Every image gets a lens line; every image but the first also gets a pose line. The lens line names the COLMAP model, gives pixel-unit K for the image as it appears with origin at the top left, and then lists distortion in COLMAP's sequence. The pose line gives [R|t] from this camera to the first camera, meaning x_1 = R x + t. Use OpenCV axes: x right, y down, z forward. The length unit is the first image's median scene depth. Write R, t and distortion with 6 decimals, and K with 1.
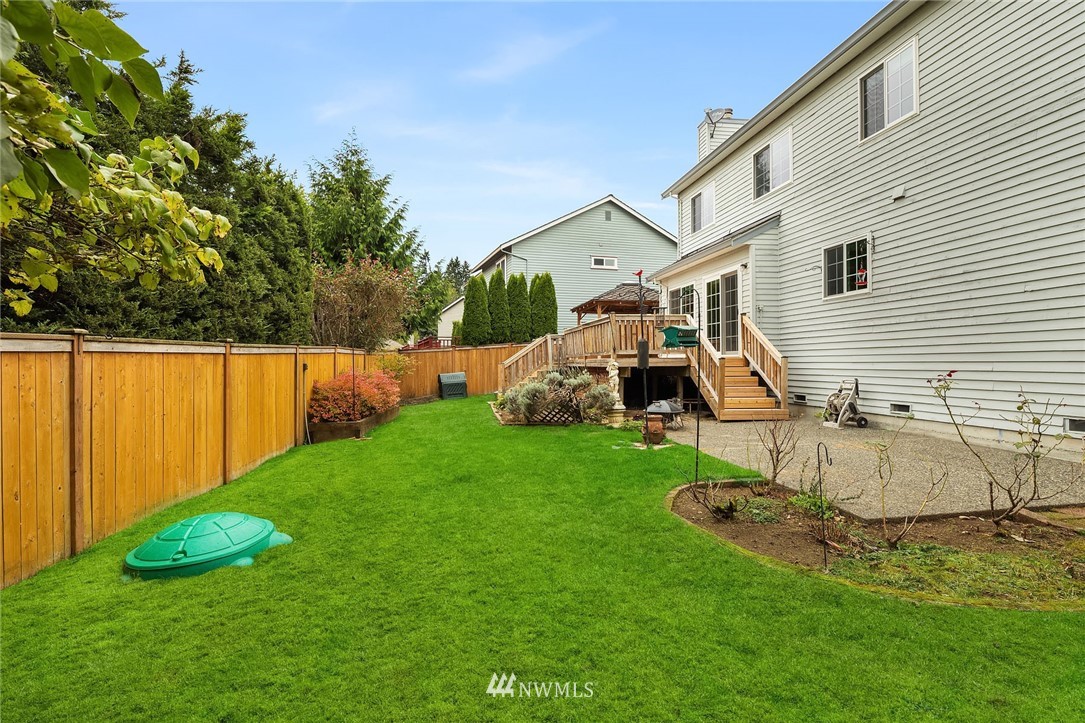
lens RADIAL K [[531.8, 0, 543.3], [0, 531.8, 352.7], [0, 0, 1]] dist [0.004220, -0.004371]
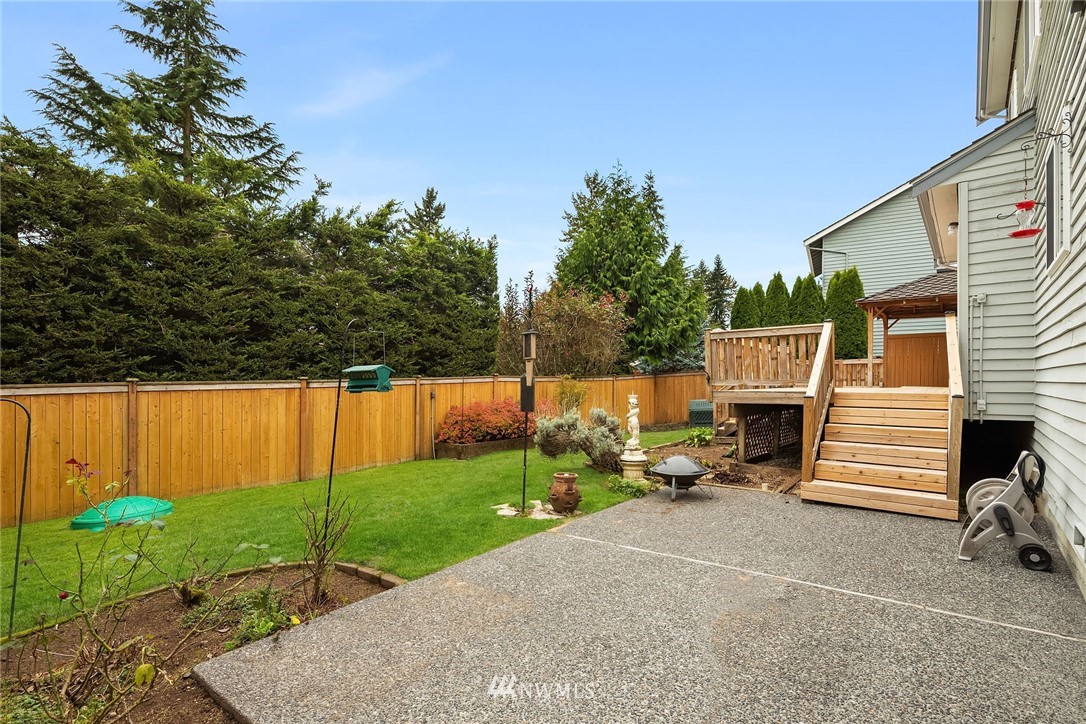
lens RADIAL K [[529.8, 0, 539.8], [0, 529.8, 375.3], [0, 0, 1]] dist [0.003518, -0.000182]
pose [[0.664326, -0.003648, -0.747434, 0.340683], [0.013253, 0.999888, 0.006900, -0.012860], [0.747326, -0.014489, 0.664300, 0.216436]]
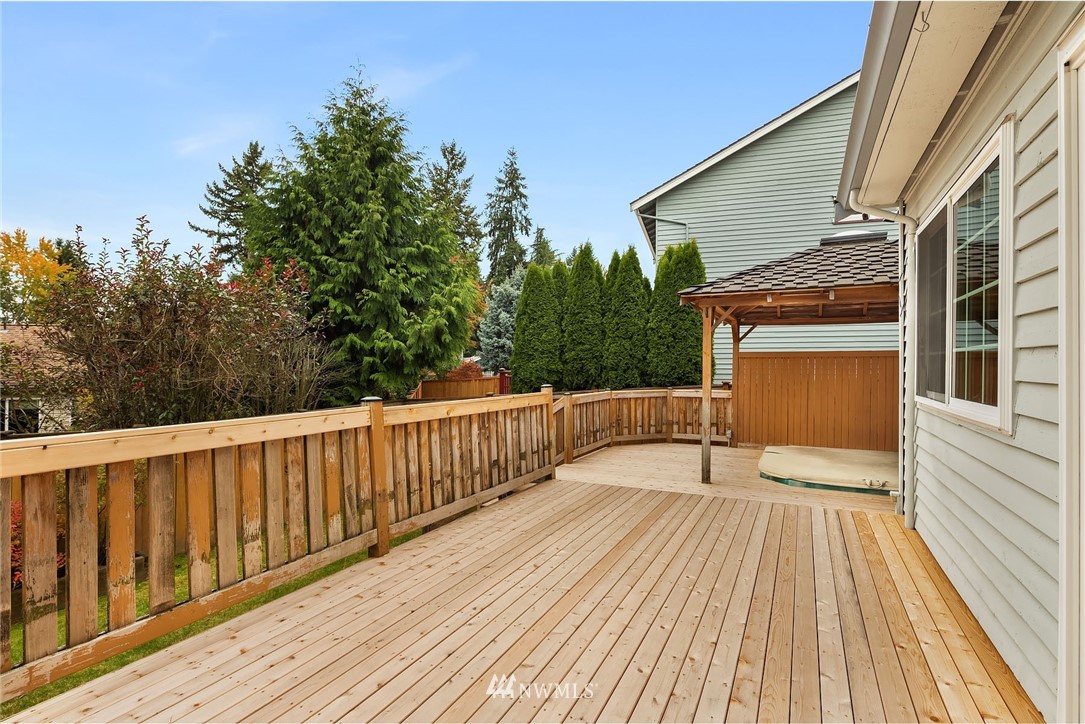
lens RADIAL K [[531.8, 0, 543.3], [0, 531.8, 353.2], [0, 0, 1]] dist [0.004220, -0.004371]
pose [[0.815404, -0.005893, -0.578862, 0.221701], [0.005646, 0.999982, -0.002227, -0.061047], [0.578864, -0.001452, 0.815423, 0.660907]]
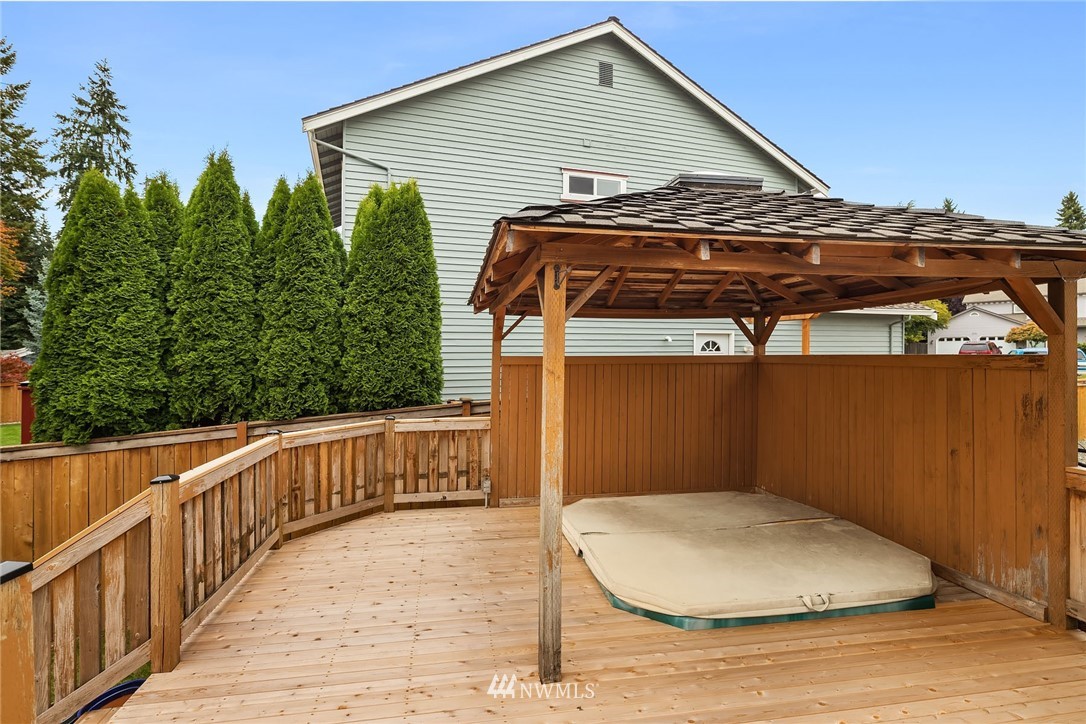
lens RADIAL K [[532.3, 0, 543.8], [0, 532.3, 353.2], [0, 0, 1]] dist [0.004220, -0.004371]
pose [[0.999956, 0.004486, 0.008205, 0.104868], [-0.004598, 0.999896, 0.013659, -0.068598], [-0.008143, -0.013697, 0.999873, 0.856213]]
